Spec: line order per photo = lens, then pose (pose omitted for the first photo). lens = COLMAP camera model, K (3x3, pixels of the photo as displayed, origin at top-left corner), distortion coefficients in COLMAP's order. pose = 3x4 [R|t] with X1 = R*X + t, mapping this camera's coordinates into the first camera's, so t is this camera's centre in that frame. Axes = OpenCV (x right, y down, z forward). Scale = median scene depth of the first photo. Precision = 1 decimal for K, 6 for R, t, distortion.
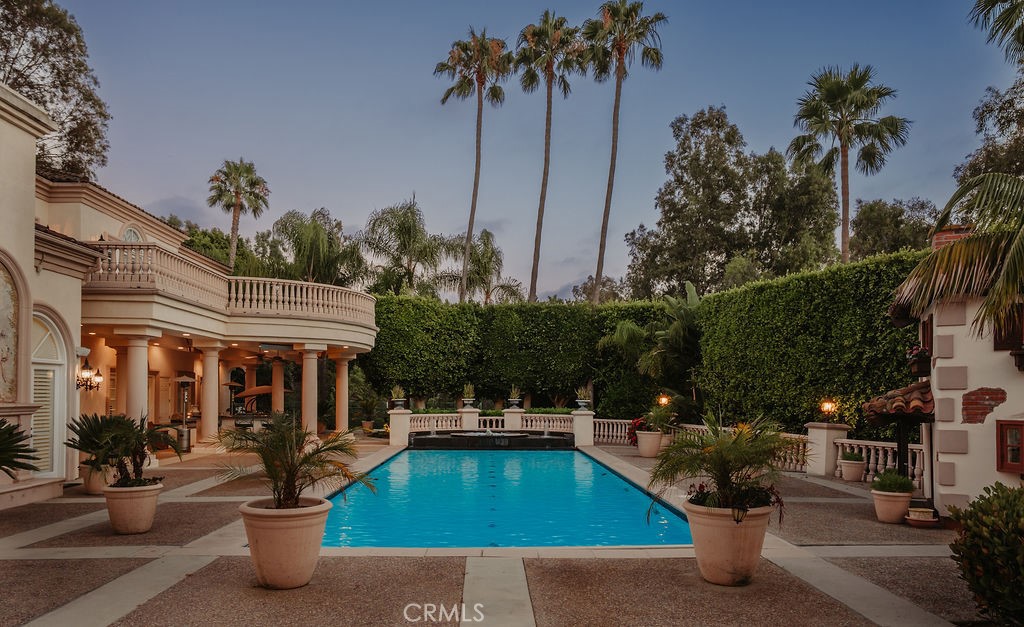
lens RADIAL K [[691.0, 0, 522.7], [0, 691.0, 389.6], [0, 0, 1]] dist [-0.012800, 0.002210]
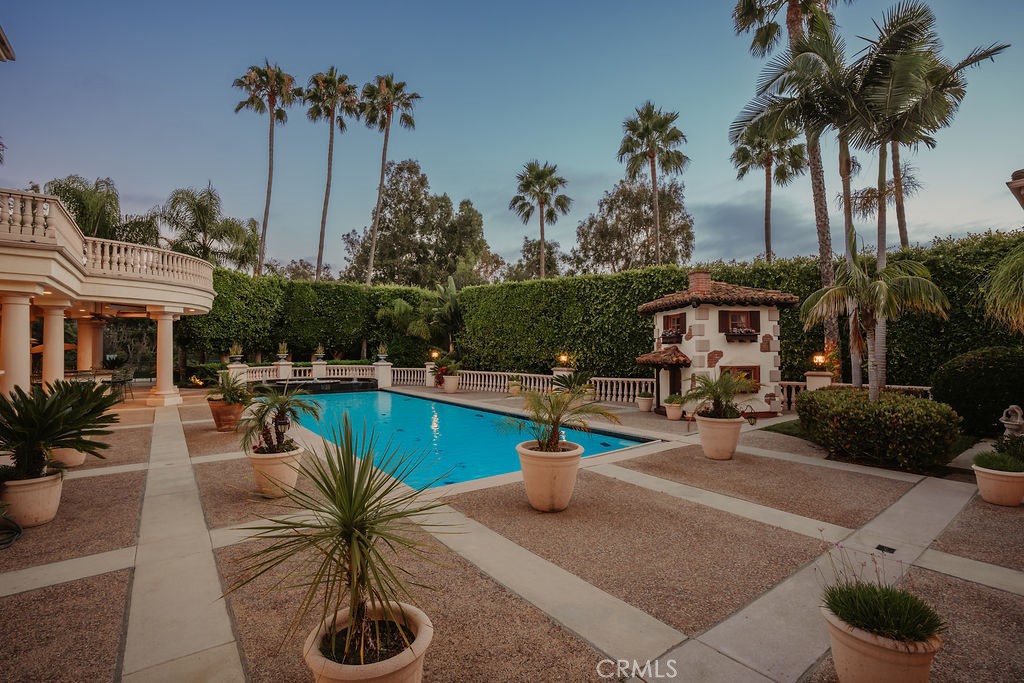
lens RADIAL K [[460.5, 0, 512.3], [0, 460.5, 343.1], [0, 0, 1]] dist [-0.024305, 0.000033]
pose [[0.820322, 0.004032, 0.571888, -0.209188], [-0.003453, 0.999992, -0.002098, -0.006651], [-0.571892, -0.000254, 0.820329, 0.074208]]
